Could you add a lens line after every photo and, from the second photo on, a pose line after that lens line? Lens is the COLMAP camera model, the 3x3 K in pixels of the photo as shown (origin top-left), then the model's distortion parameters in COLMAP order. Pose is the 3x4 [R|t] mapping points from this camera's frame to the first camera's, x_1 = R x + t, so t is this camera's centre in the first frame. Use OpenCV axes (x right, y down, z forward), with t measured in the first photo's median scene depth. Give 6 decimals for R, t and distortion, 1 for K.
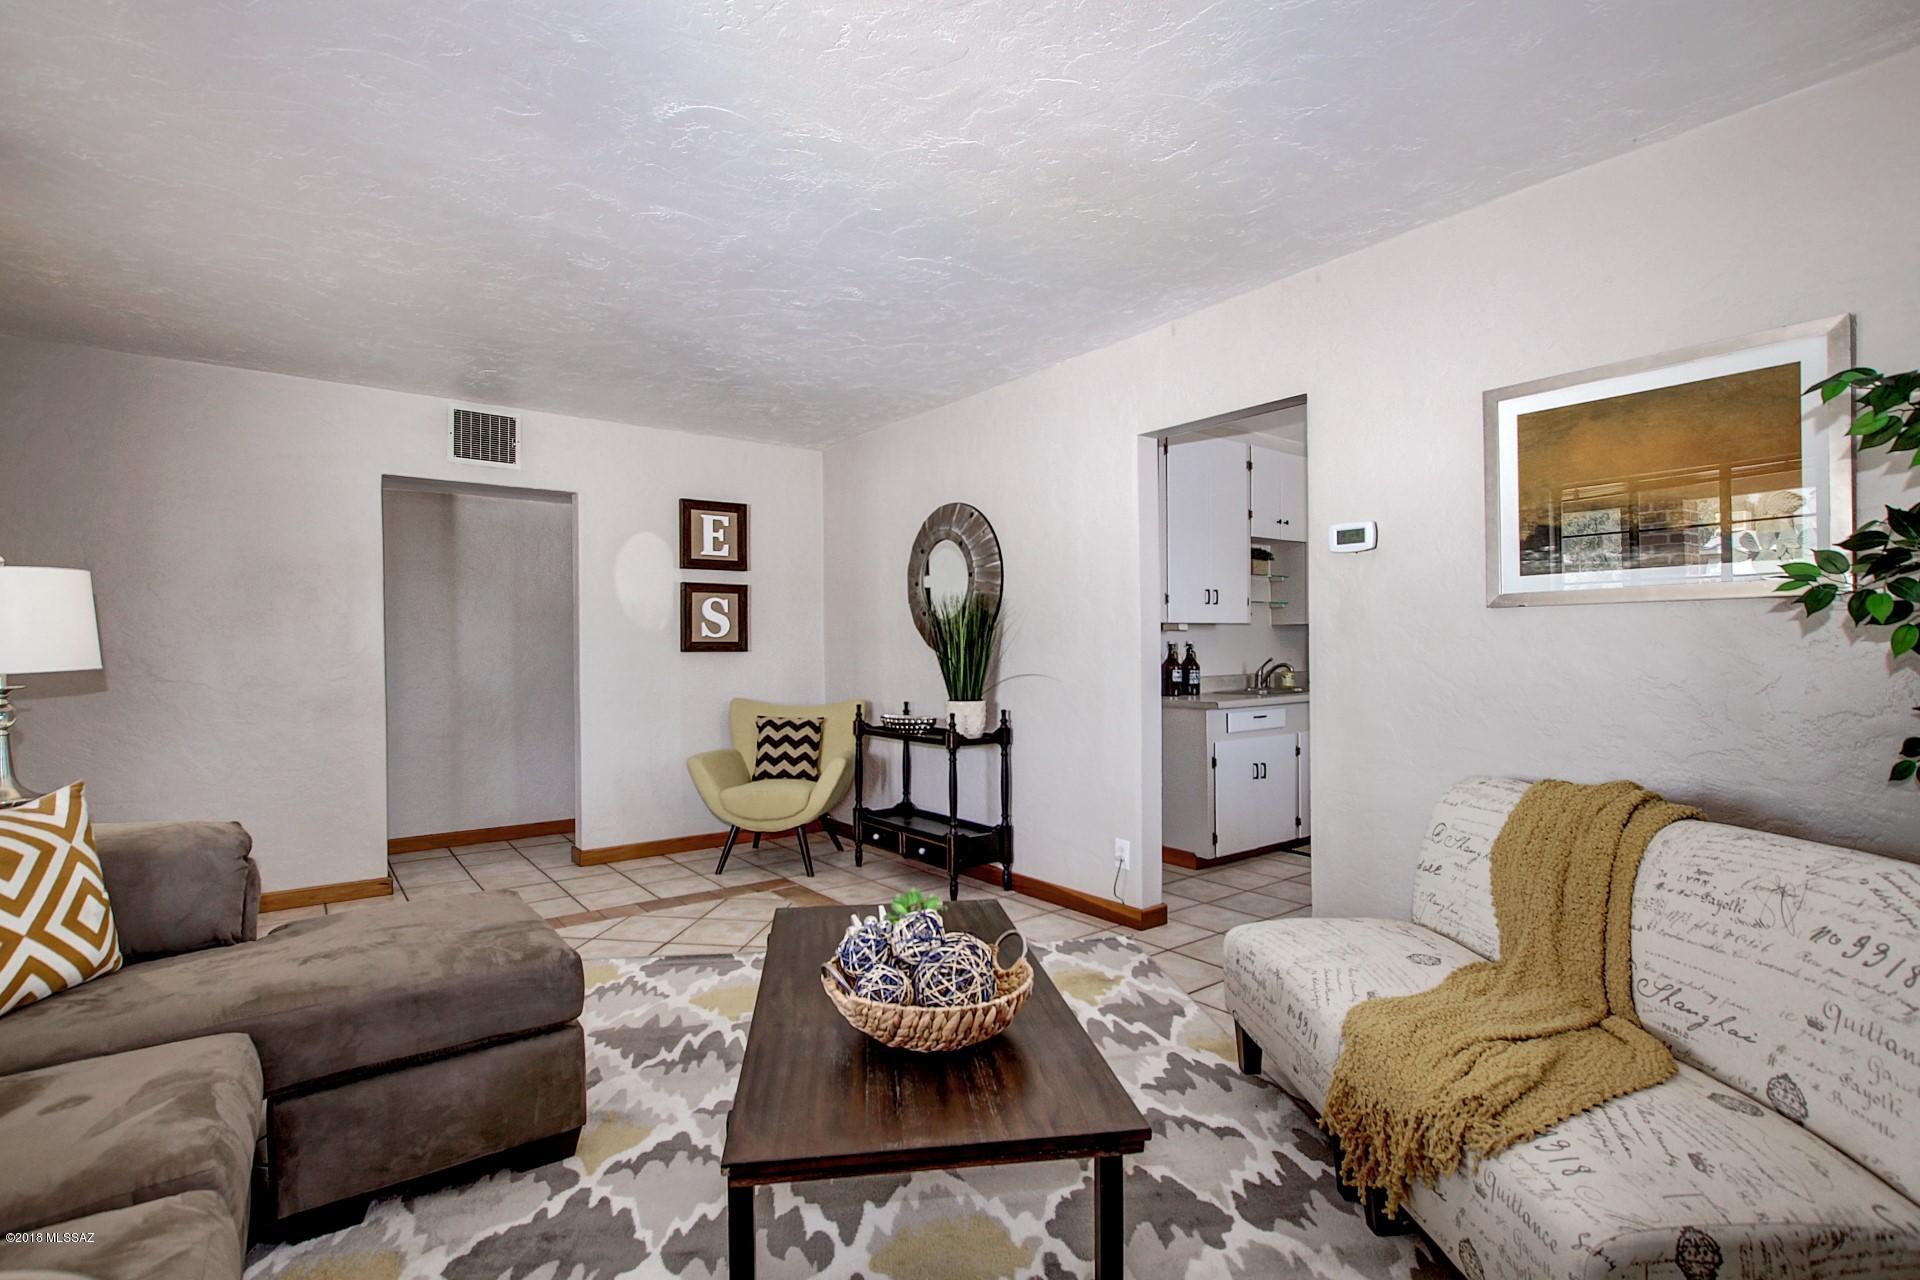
lens RADIAL K [[892.1, 0, 944.9], [0, 892.1, 648.3], [0, 0, 1]] dist [-0.032203, 0.002104]
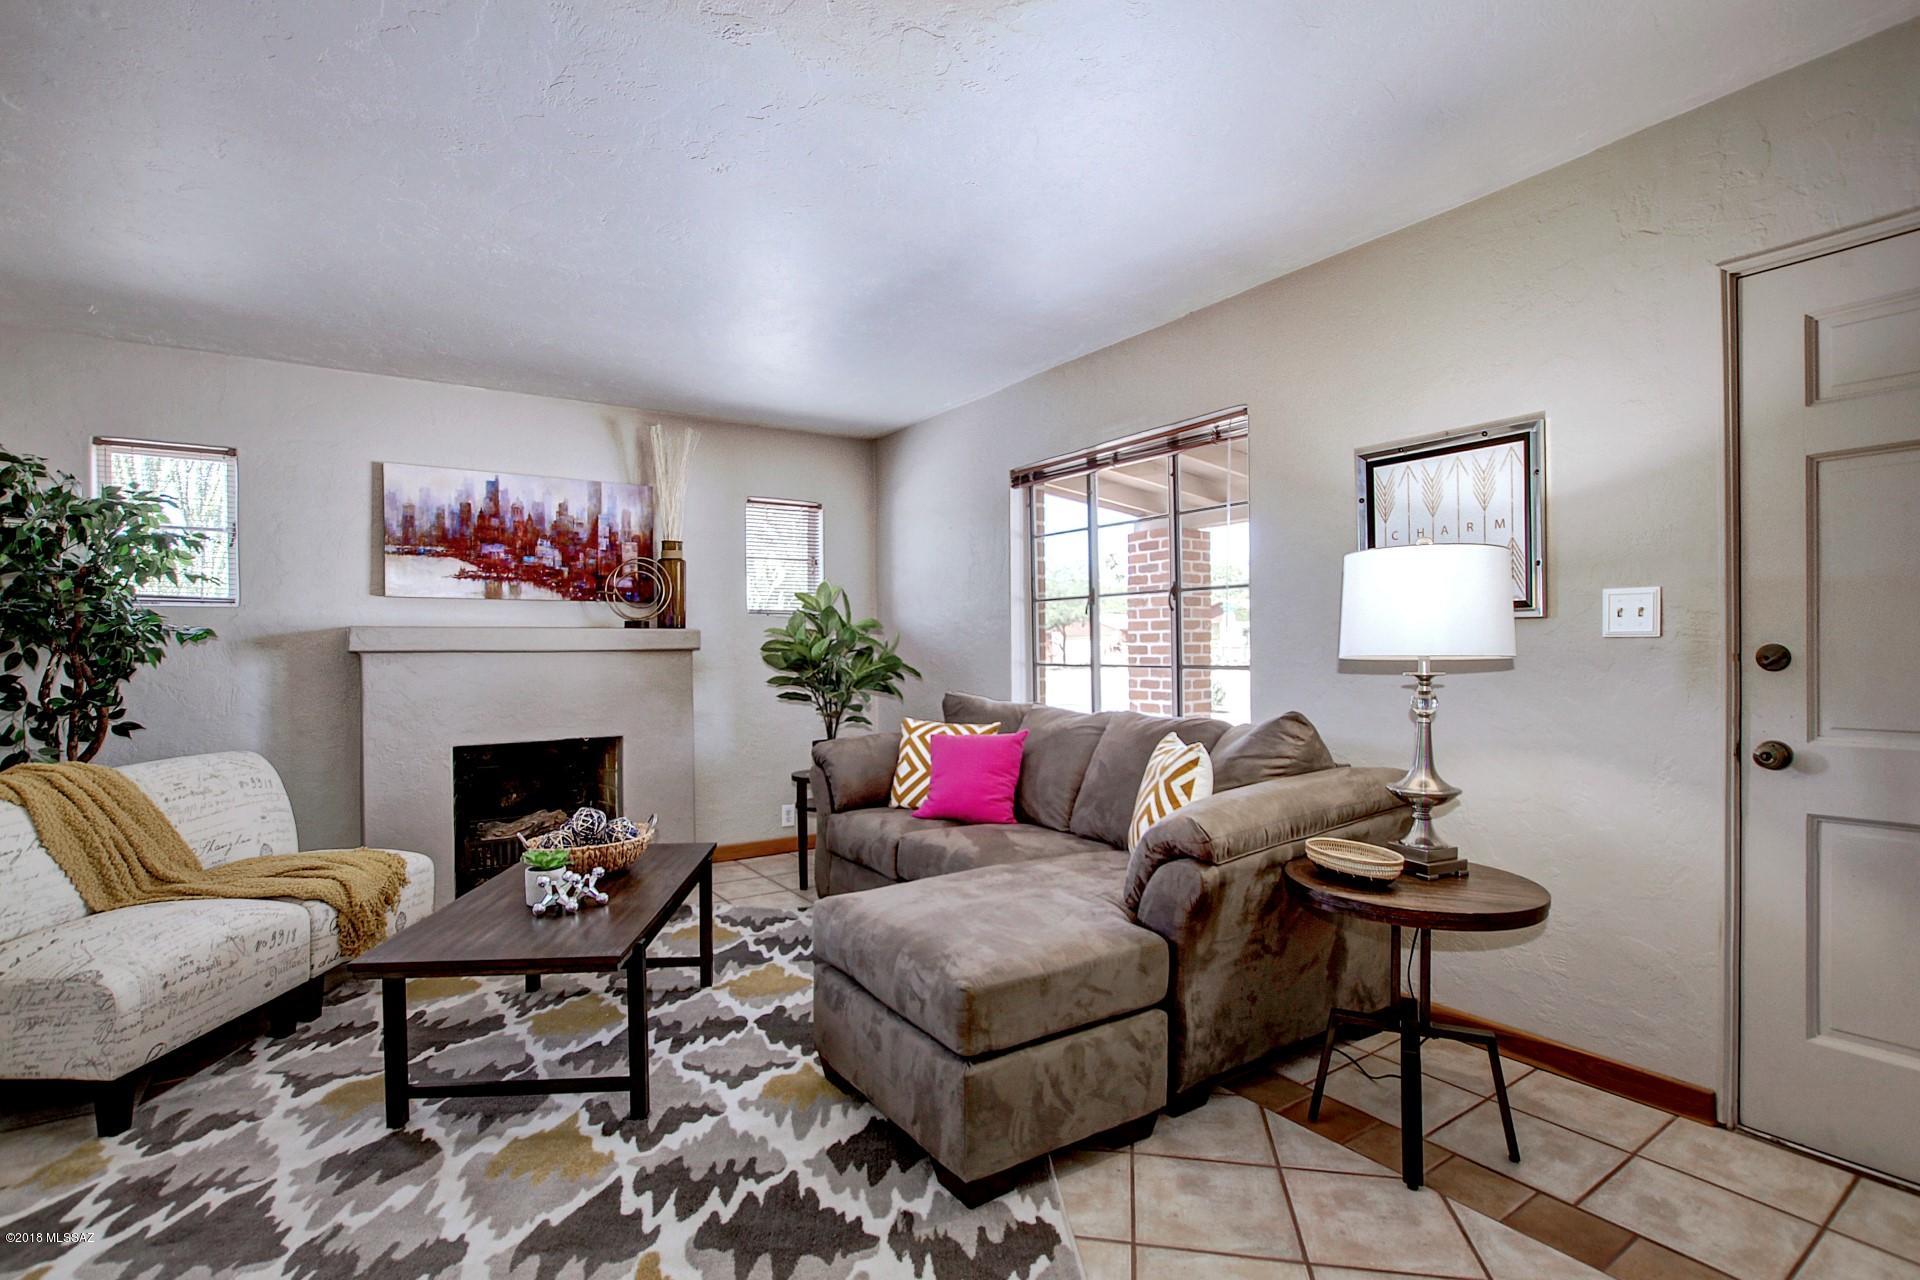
lens RADIAL K [[892.1, 0, 944.9], [0, 892.1, 648.3], [0, 0, 1]] dist [-0.032203, 0.002104]
pose [[-0.998266, 0.019868, 0.055409, -0.472847], [0.019847, 0.999803, -0.000933, 0.005296], [-0.055416, 0.000169, -0.998463, 1.559790]]
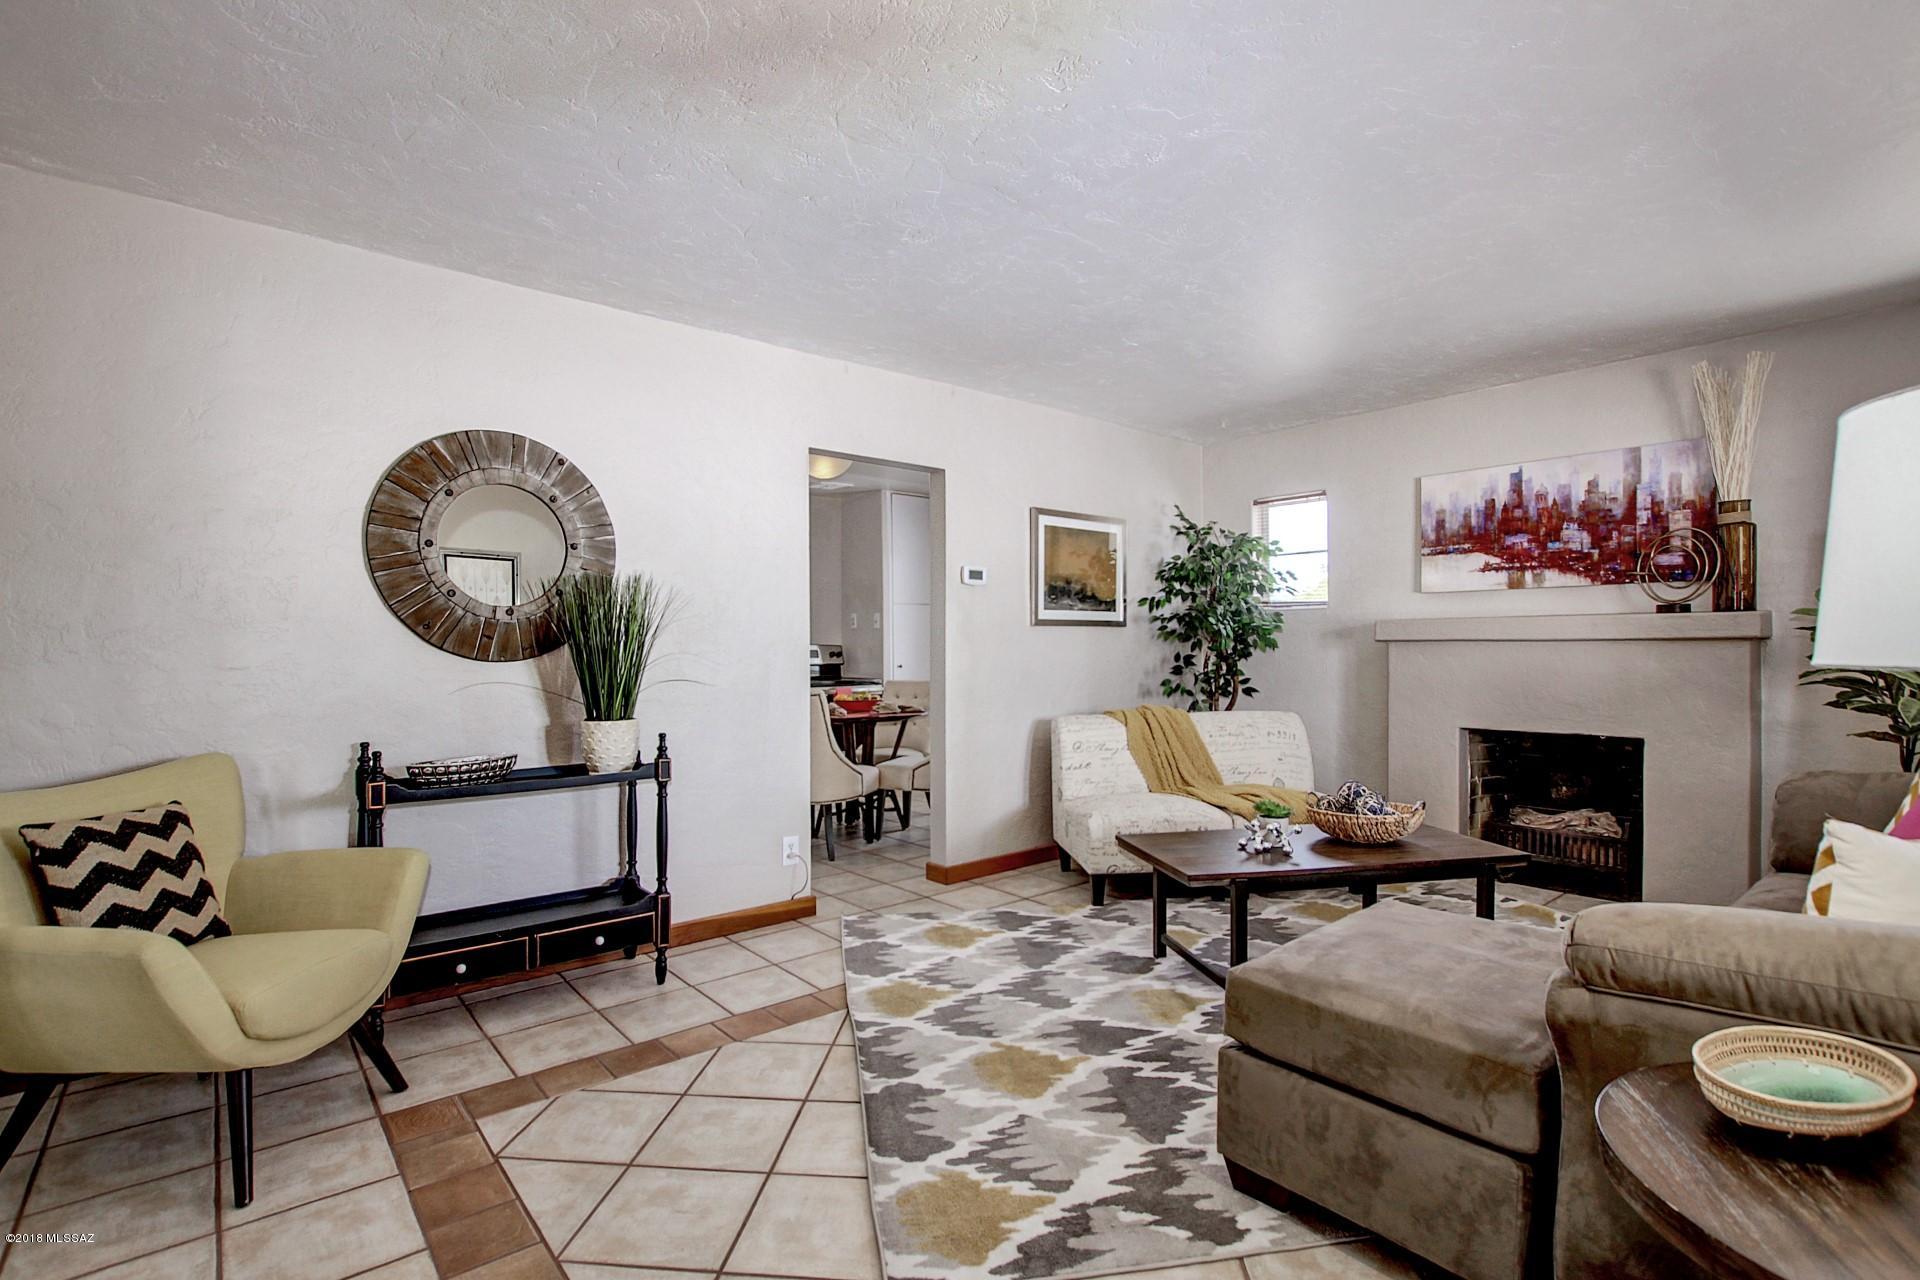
lens RADIAL K [[892.1, 0, 944.9], [0, 892.1, 648.3], [0, 0, 1]] dist [-0.032203, 0.002104]
pose [[-0.046744, 0.009345, 0.998863, -1.104451], [0.008344, 0.999925, -0.008965, 0.013475], [-0.998872, 0.007915, -0.046818, 1.158963]]
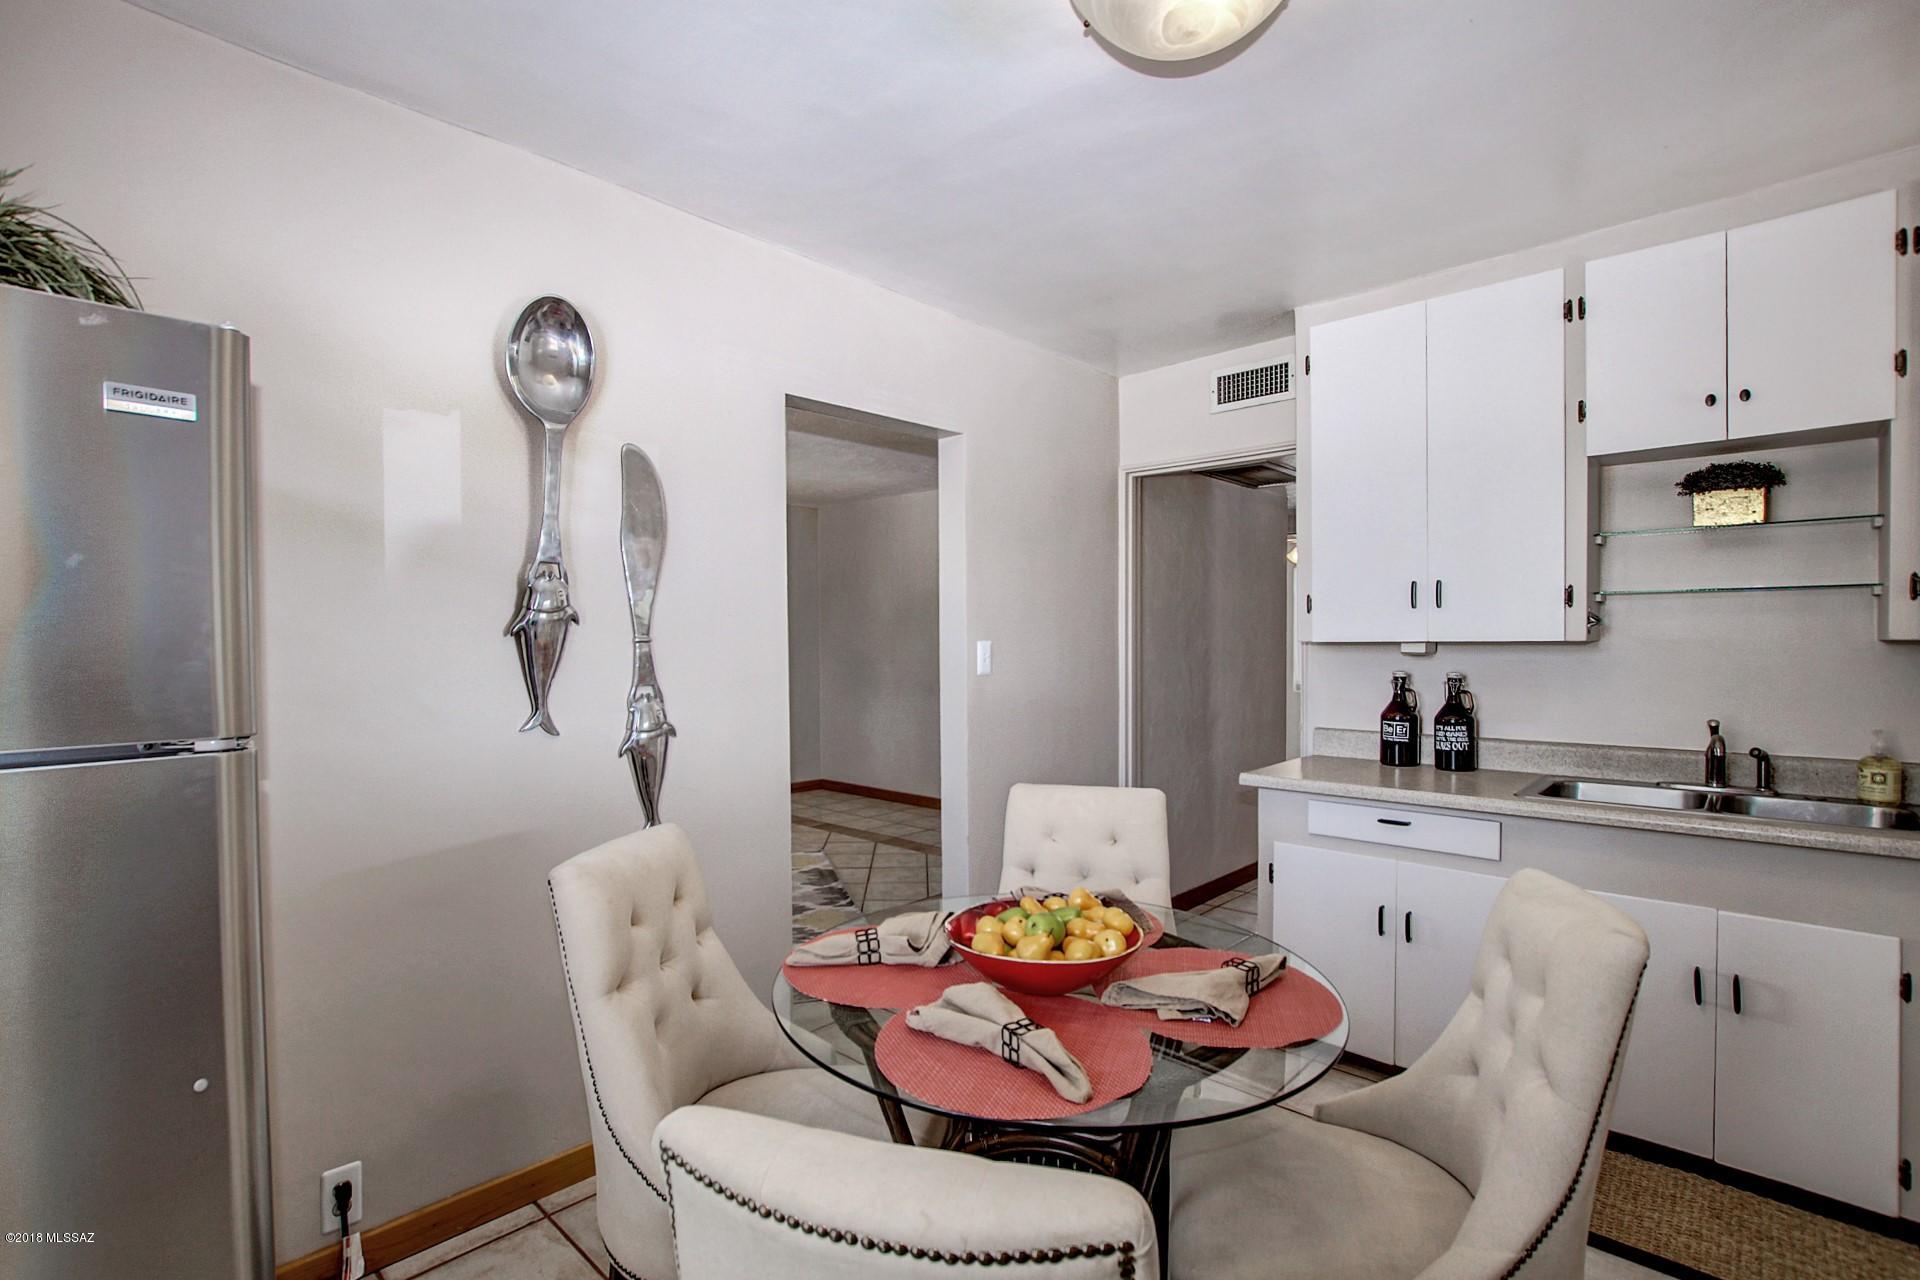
lens RADIAL K [[892.1, 0, 944.9], [0, 892.1, 648.3], [0, 0, 1]] dist [-0.032203, 0.002104]
pose [[0.176668, 0.016725, -0.984128, 1.444590], [0.006522, 0.999814, 0.018162, -0.067516], [0.984249, -0.009627, 0.176526, 1.098763]]
